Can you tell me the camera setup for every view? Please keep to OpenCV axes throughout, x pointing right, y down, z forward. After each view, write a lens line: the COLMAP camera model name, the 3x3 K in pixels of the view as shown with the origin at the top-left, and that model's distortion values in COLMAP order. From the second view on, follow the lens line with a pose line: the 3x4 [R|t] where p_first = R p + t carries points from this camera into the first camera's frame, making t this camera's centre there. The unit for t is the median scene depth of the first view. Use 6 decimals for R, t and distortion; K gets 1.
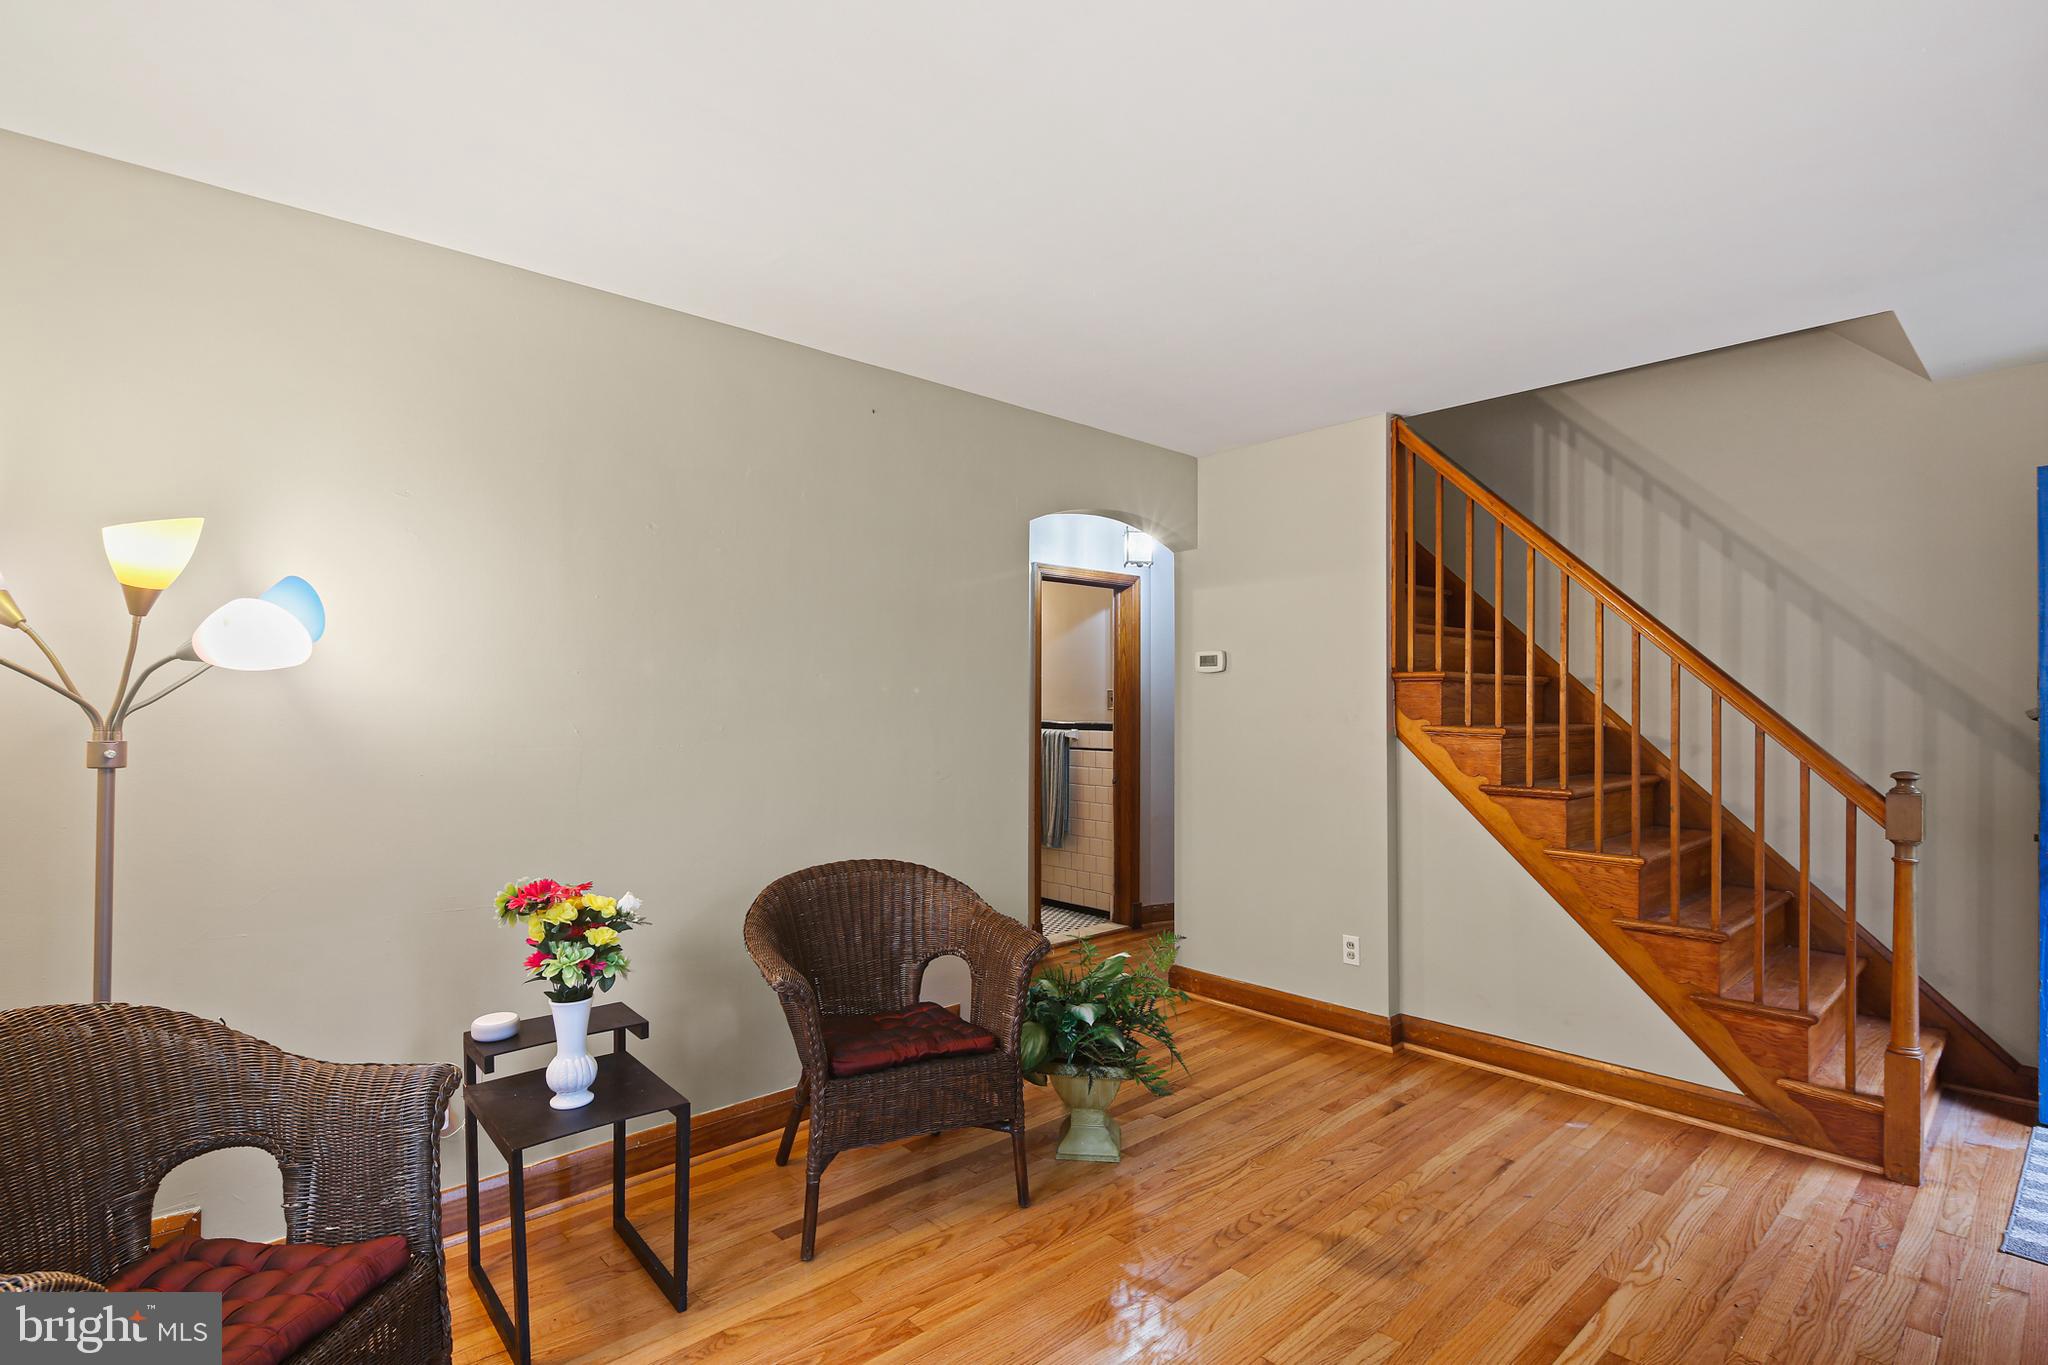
lens RADIAL K [[992.9, 0, 1026.7], [0, 992.9, 688.2], [0, 0, 1]] dist [-0.002396, -0.000912]
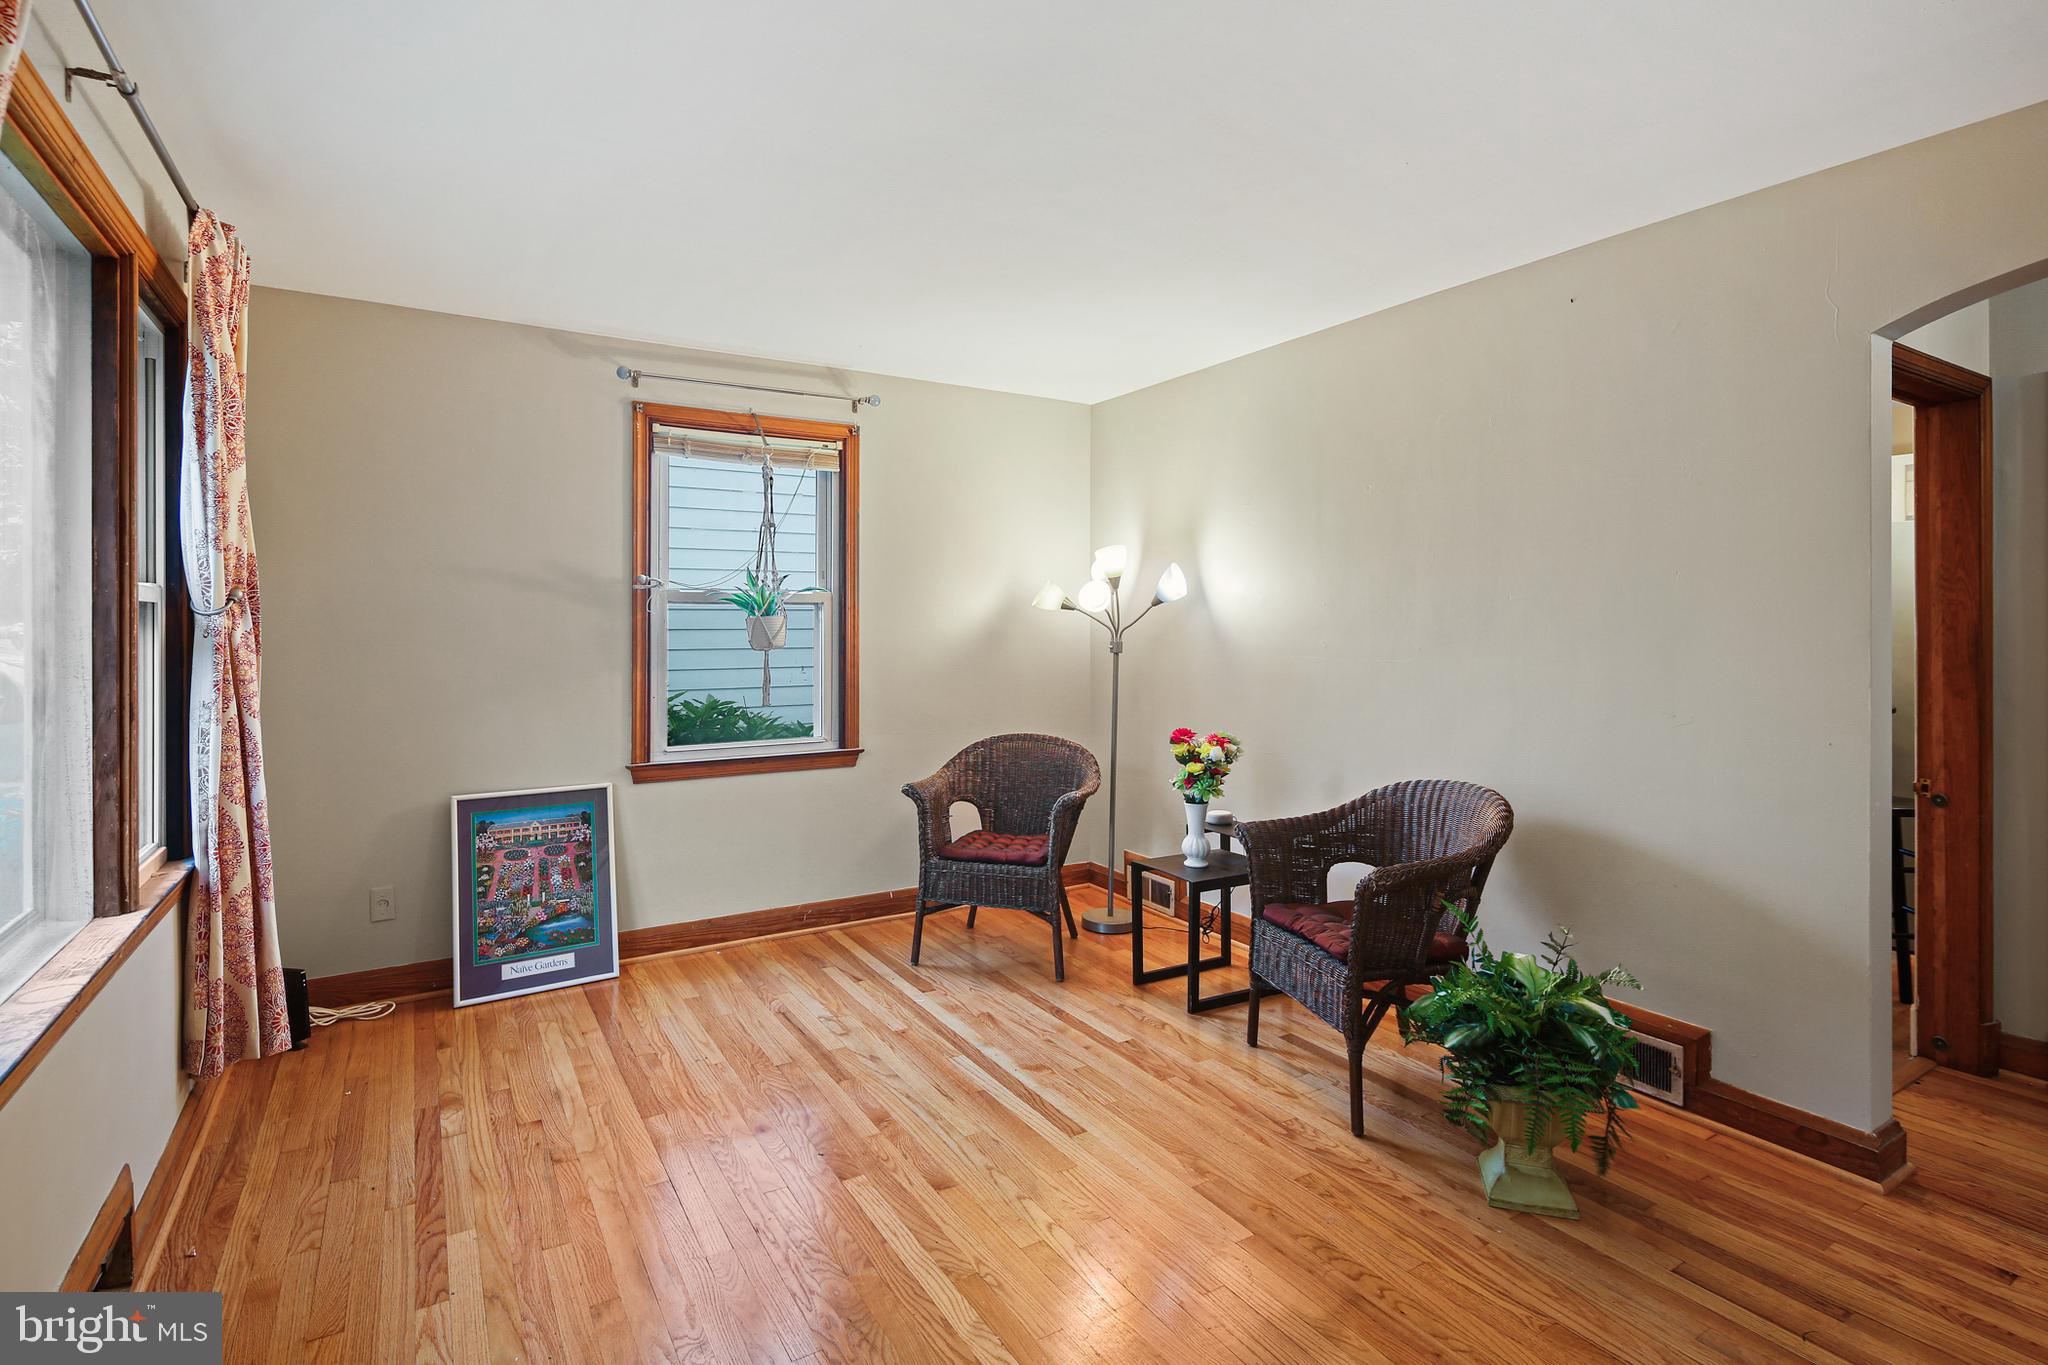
lens RADIAL K [[992.9, 0, 1026.7], [0, 992.9, 688.2], [0, 0, 1]] dist [-0.002396, -0.000912]
pose [[-0.182783, 0.060267, -0.981304, 1.084520], [0.008432, 0.998179, 0.059732, 0.016152], [0.983117, 0.002644, -0.182958, 0.924012]]
